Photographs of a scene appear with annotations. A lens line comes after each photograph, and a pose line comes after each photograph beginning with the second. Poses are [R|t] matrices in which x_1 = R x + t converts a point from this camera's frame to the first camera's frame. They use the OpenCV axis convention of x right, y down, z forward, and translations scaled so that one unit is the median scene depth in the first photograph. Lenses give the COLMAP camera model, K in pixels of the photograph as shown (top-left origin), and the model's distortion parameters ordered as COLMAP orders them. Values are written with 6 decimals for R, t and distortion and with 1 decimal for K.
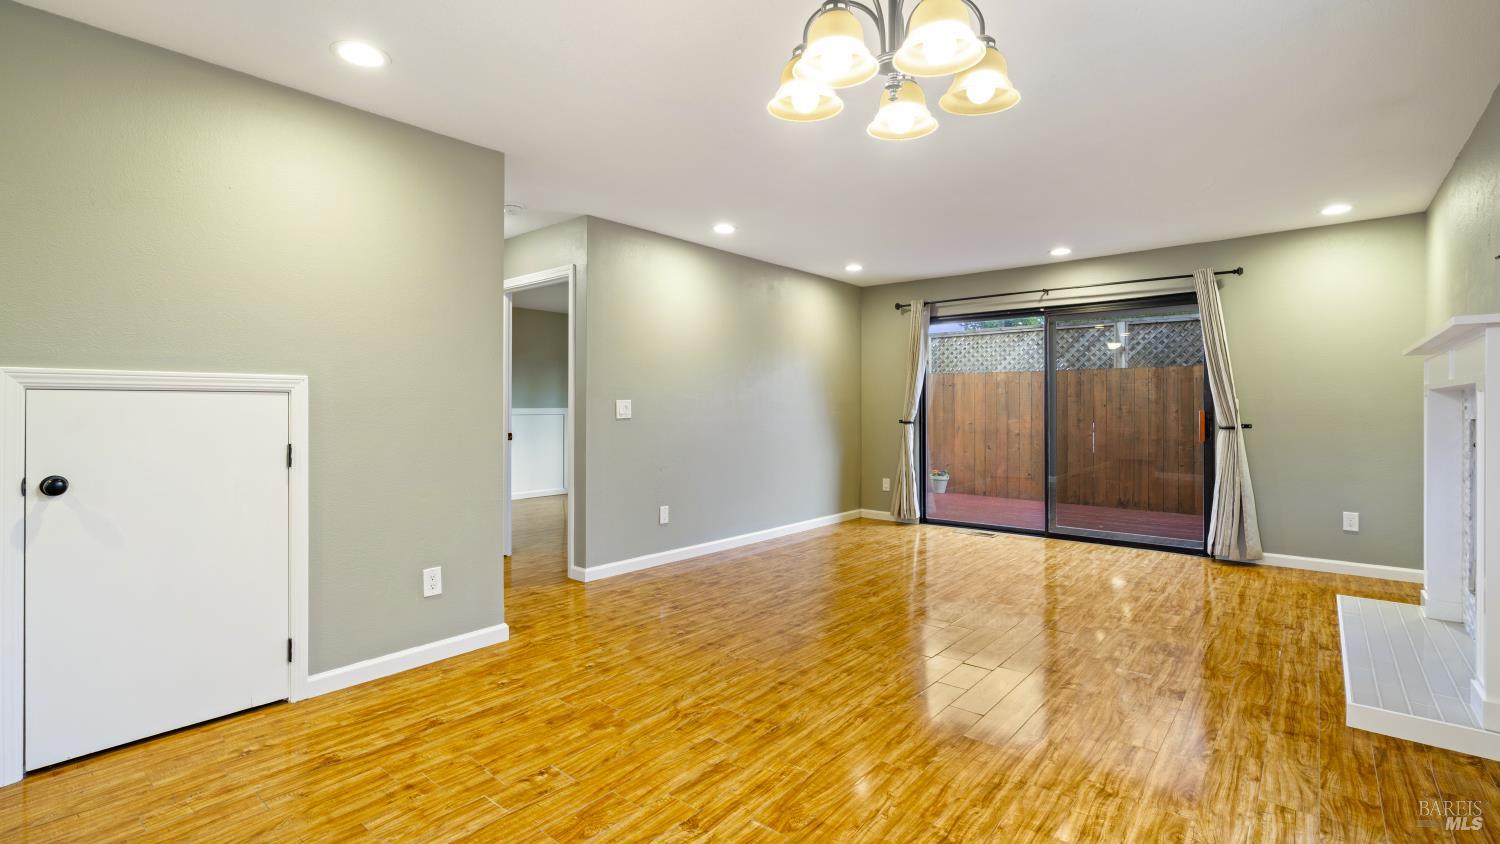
lens RADIAL K [[684.8, 0, 739.6], [0, 684.8, 414.5], [0, 0, 1]] dist [0.001144, 0.000049]
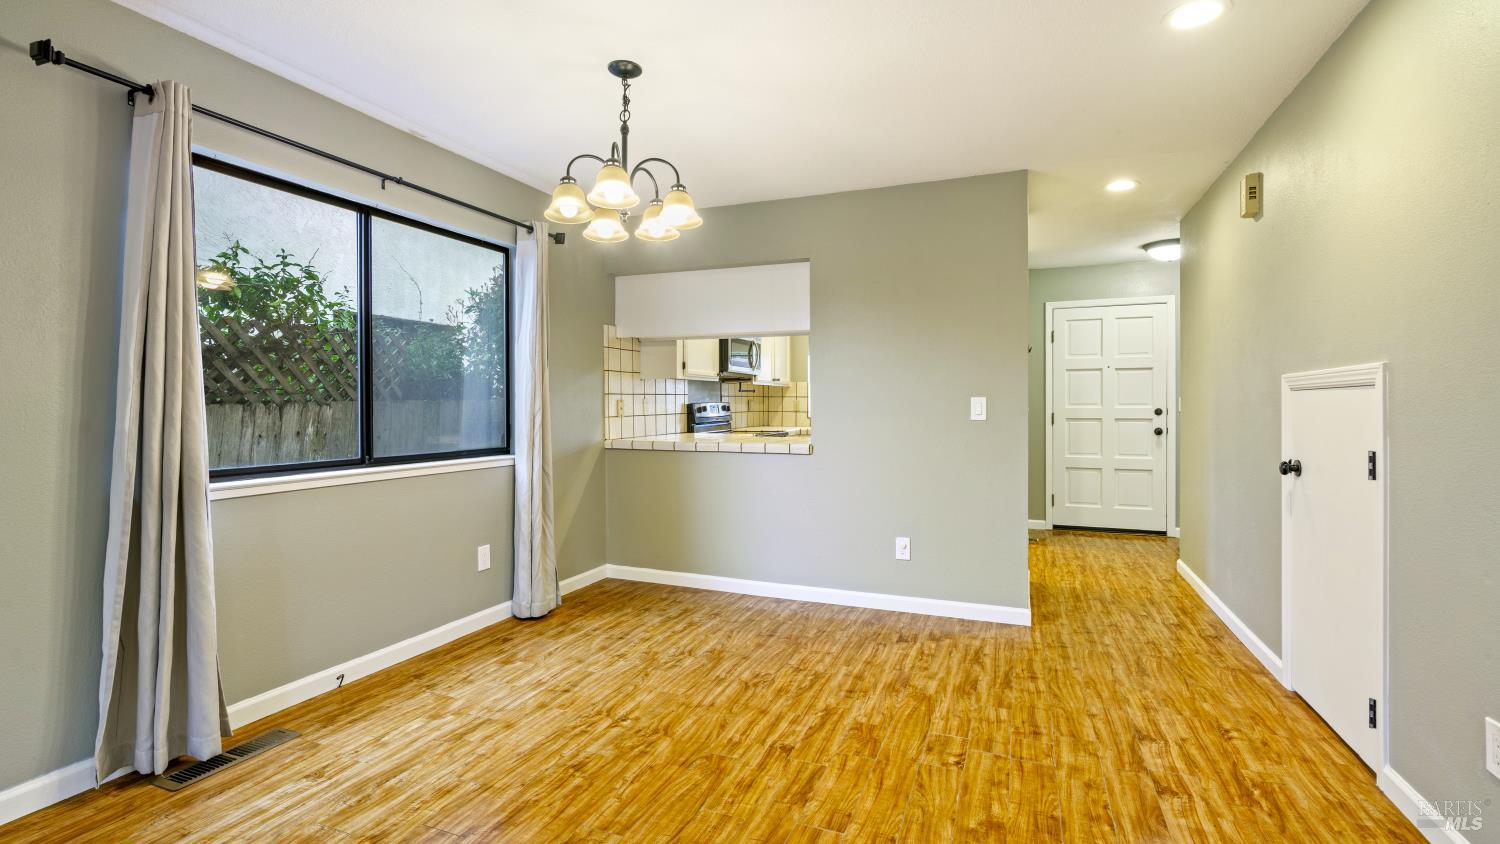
lens RADIAL K [[684.8, 0, 741.6], [0, 684.8, 408.7], [0, 0, 1]] dist [0.001144, 0.000049]
pose [[-0.951246, 0.004496, -0.308400, 0.336916], [0.001353, 0.999945, 0.010403, -0.016316], [0.308430, 0.009479, -0.951200, 1.899279]]
